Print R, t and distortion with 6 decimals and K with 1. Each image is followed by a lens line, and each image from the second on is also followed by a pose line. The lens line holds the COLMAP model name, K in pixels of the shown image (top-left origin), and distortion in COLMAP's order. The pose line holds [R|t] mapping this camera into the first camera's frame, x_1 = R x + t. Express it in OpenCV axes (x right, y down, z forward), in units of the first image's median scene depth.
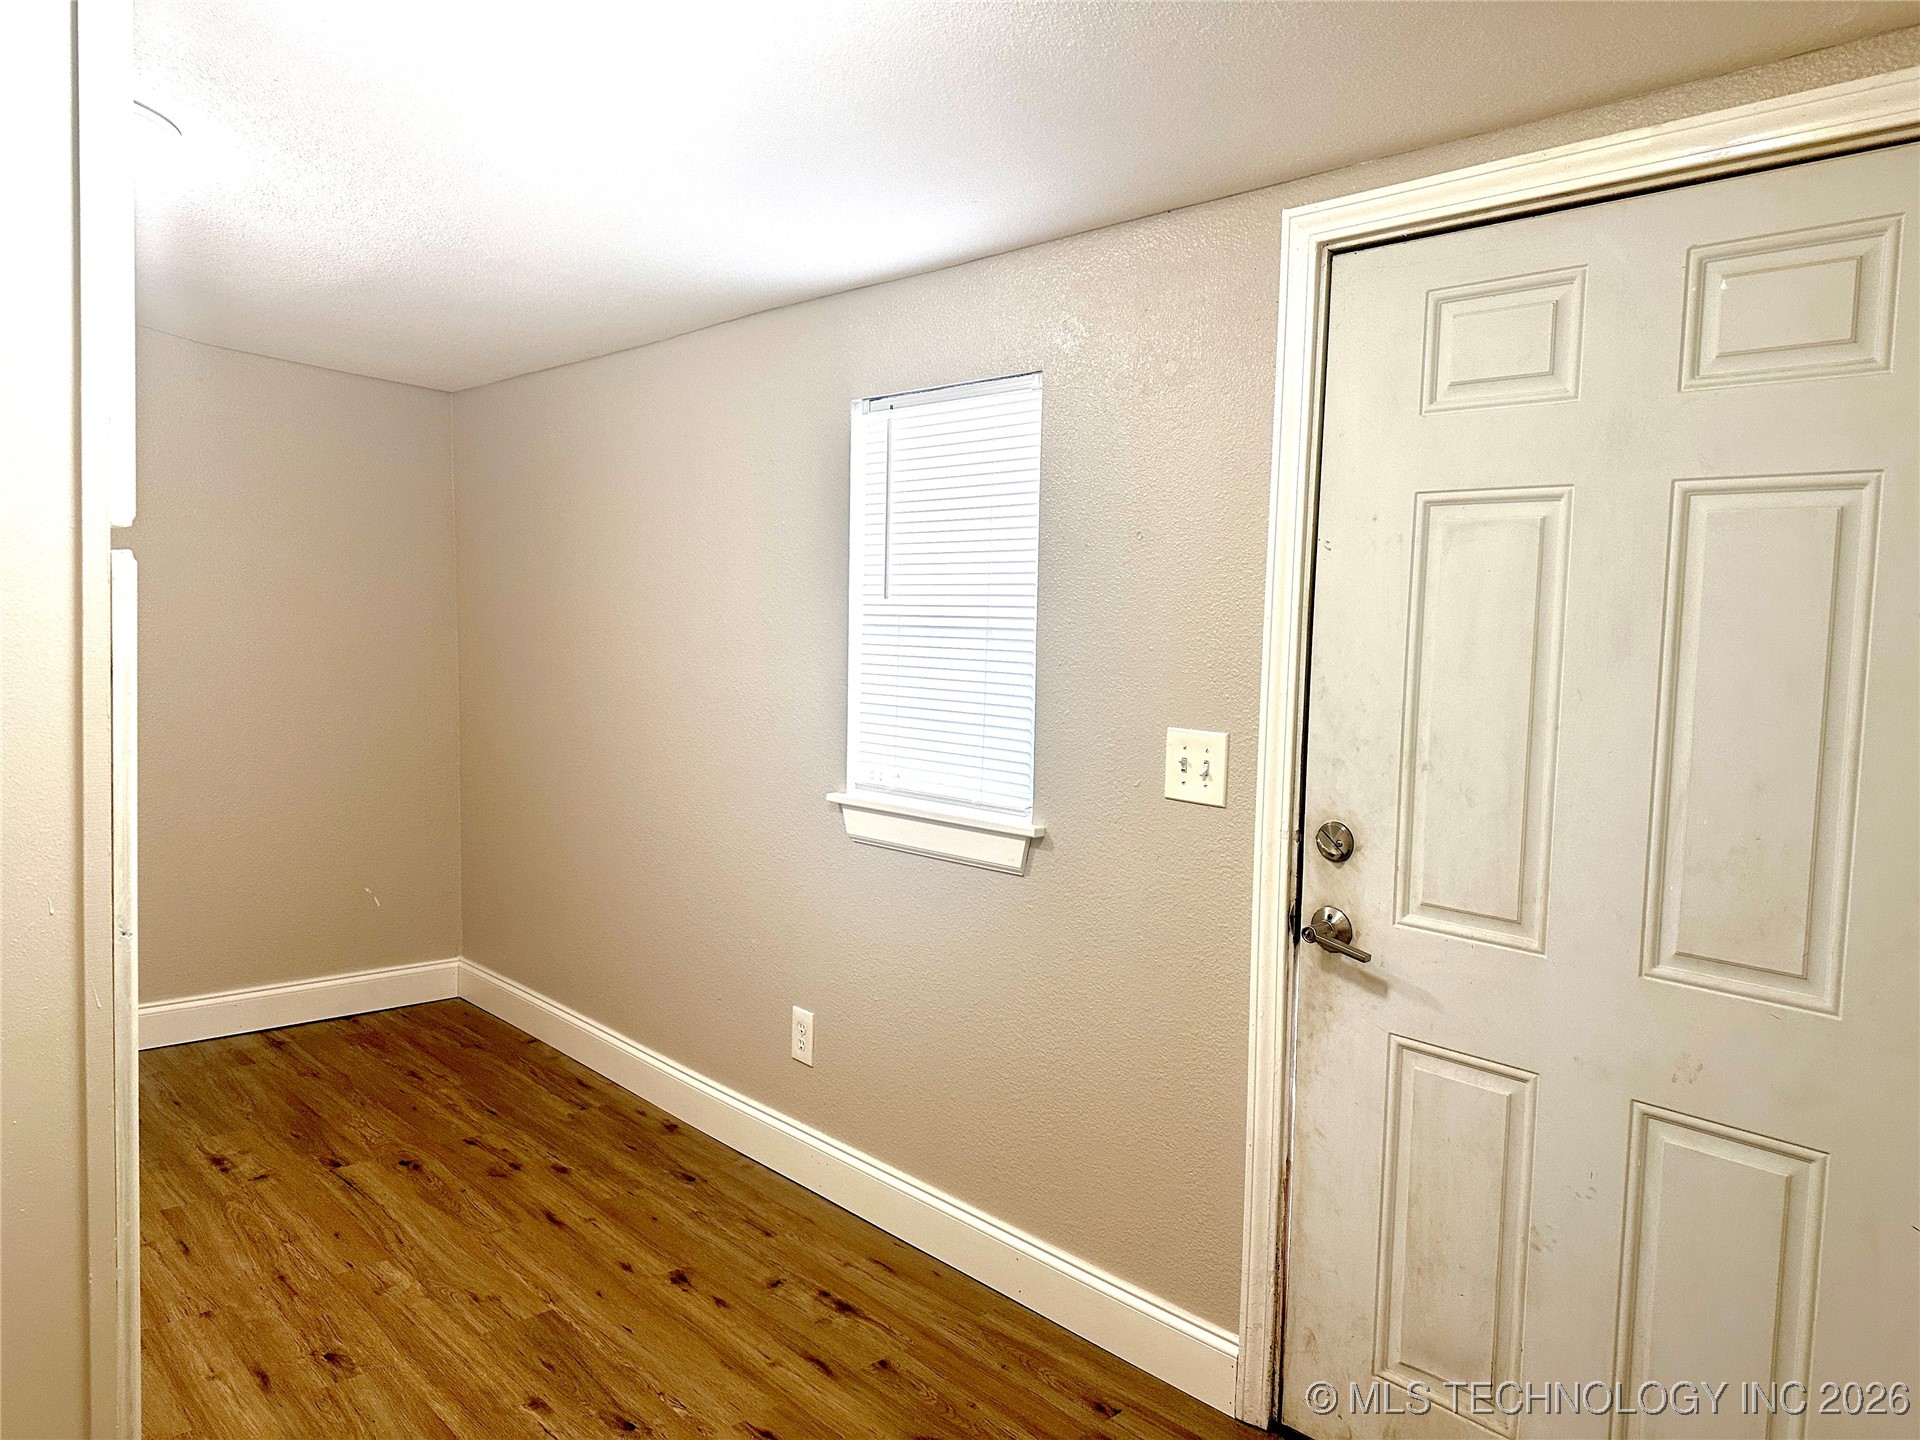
lens RADIAL K [[1342.6, 0, 955.0], [0, 1342.6, 720.6], [0, 0, 1]] dist [0.050184, -0.058844]
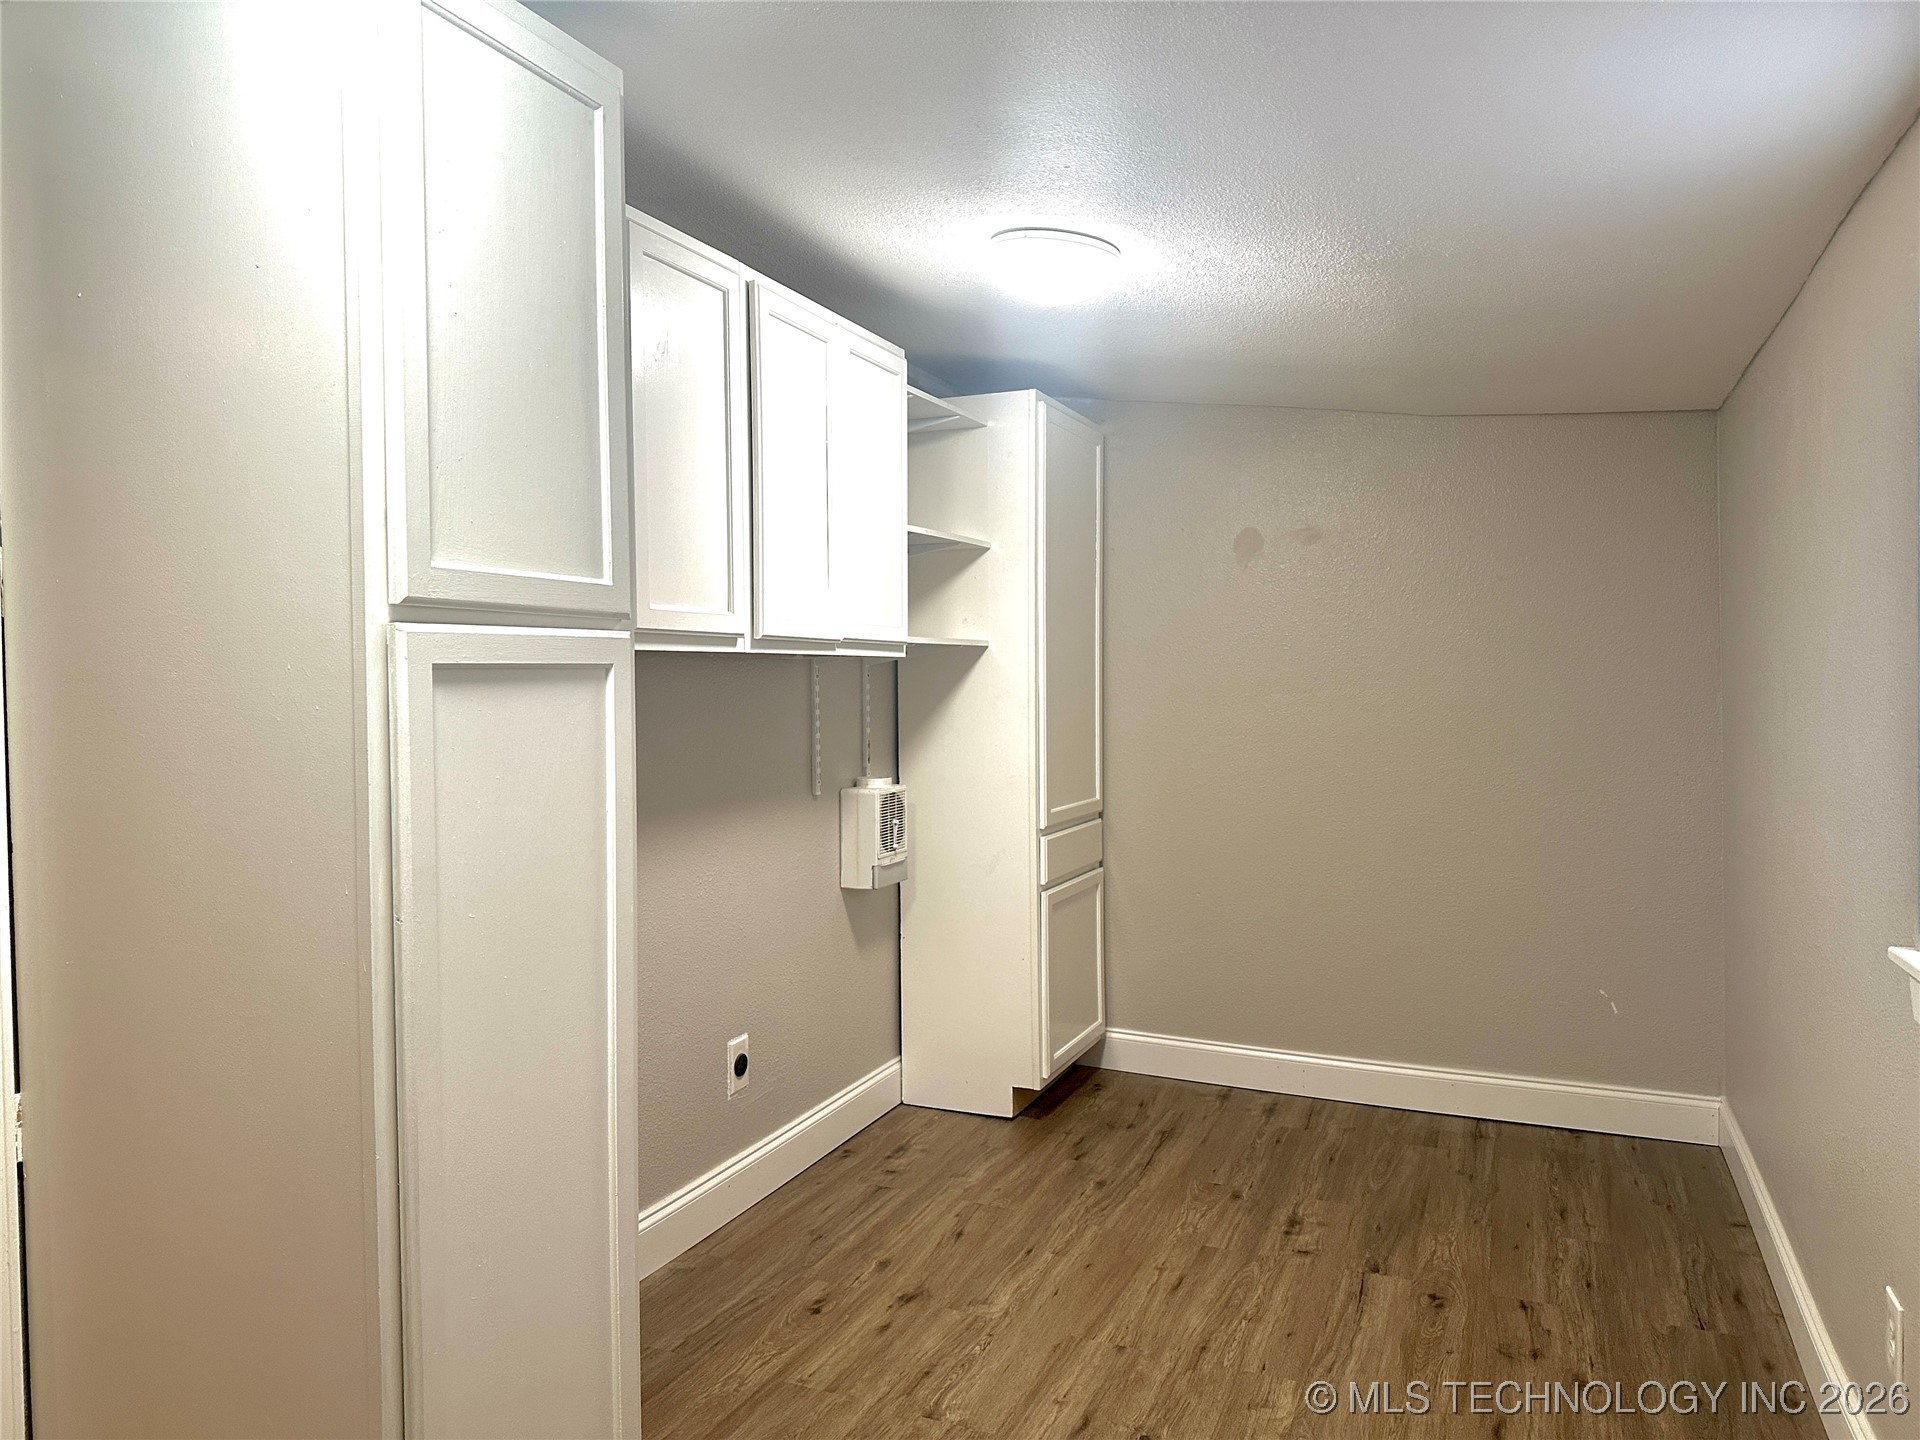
lens RADIAL K [[1342.6, 0, 955.7], [0, 1342.6, 726.8], [0, 0, 1]] dist [0.050184, -0.058844]
pose [[0.399595, -0.008019, -0.916657, 0.264926], [-0.044264, 0.998627, -0.028032, -0.005240], [0.915623, 0.051776, 0.398691, 0.323855]]
